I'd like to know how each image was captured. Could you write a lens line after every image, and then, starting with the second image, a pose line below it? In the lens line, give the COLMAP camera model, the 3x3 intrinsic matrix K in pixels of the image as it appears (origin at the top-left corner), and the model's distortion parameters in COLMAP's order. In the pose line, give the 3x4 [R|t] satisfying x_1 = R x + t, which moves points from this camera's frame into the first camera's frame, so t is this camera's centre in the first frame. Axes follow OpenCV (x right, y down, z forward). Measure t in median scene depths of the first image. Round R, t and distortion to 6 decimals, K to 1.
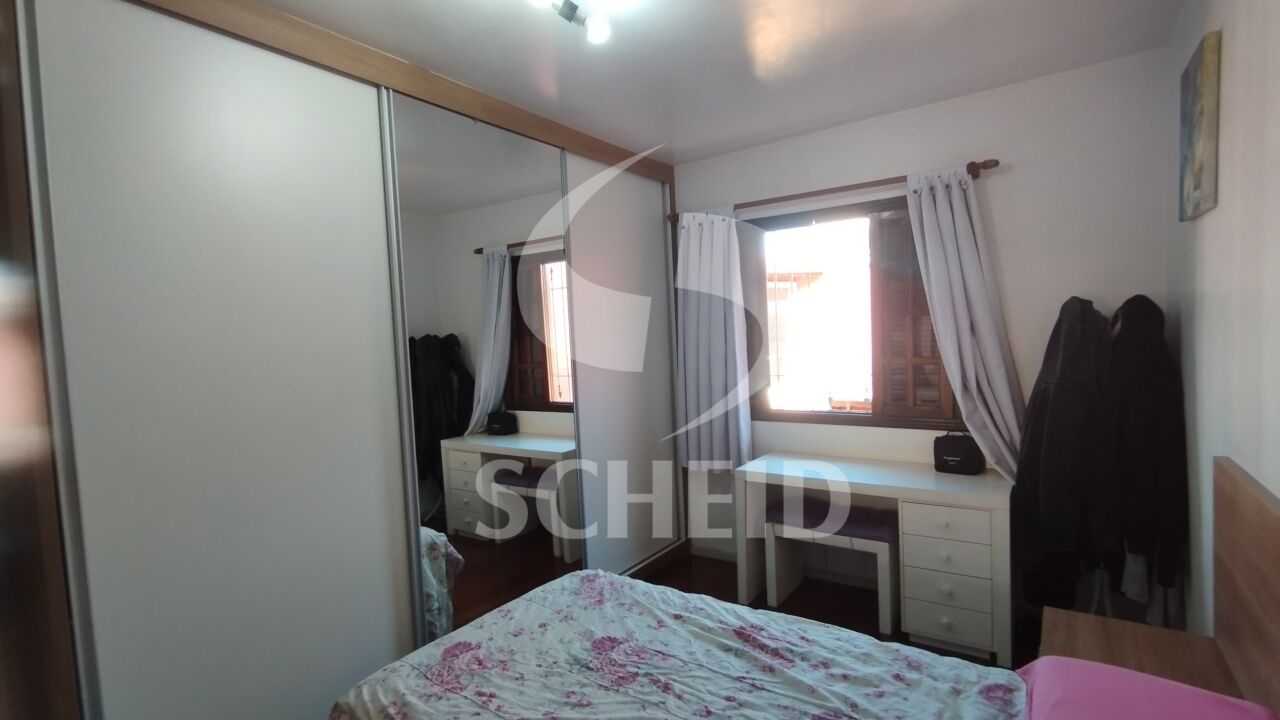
lens RADIAL K [[591.5, 0, 667.5], [0, 591.5, 365.8], [0, 0, 1]] dist [-0.001679, -0.000219]
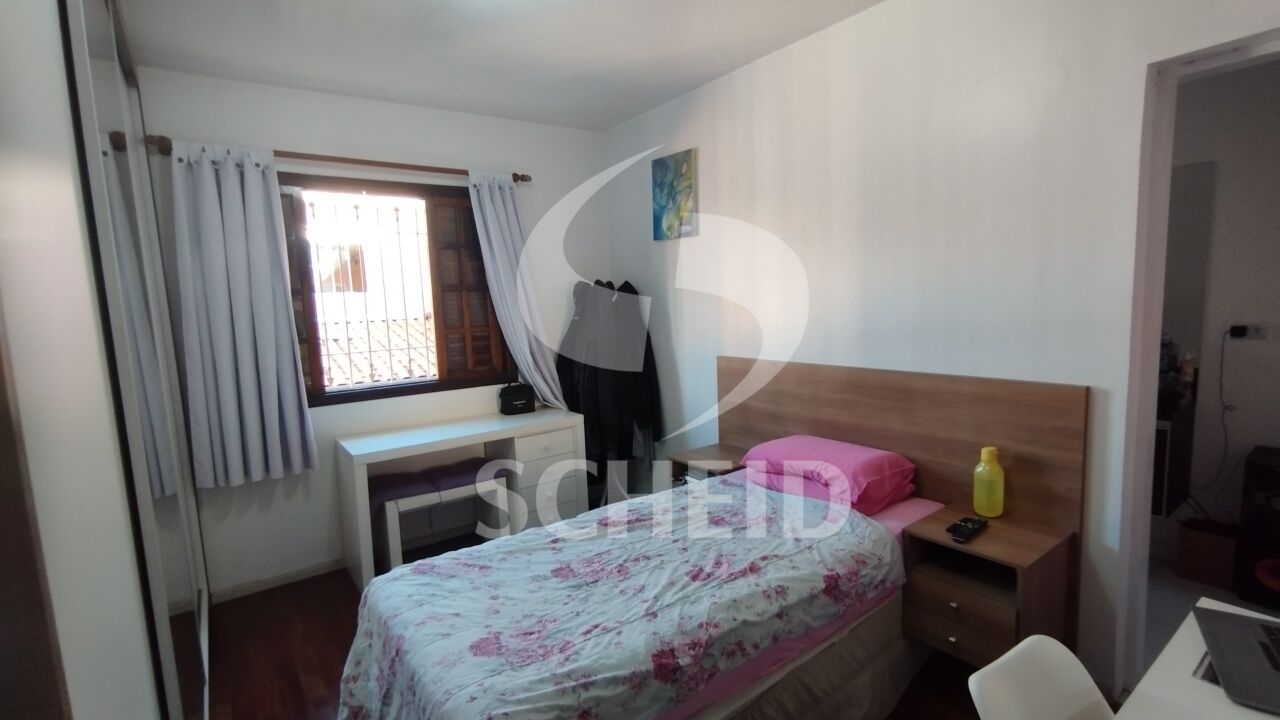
lens RADIAL K [[591.5, 0, 667.5], [0, 591.5, 365.8], [0, 0, 1]] dist [-0.001679, -0.000219]
pose [[0.317264, -0.080056, 0.944952, -0.907122], [0.079248, 0.995183, 0.057704, 0.042660], [-0.945020, 0.056578, 0.322080, 0.397081]]
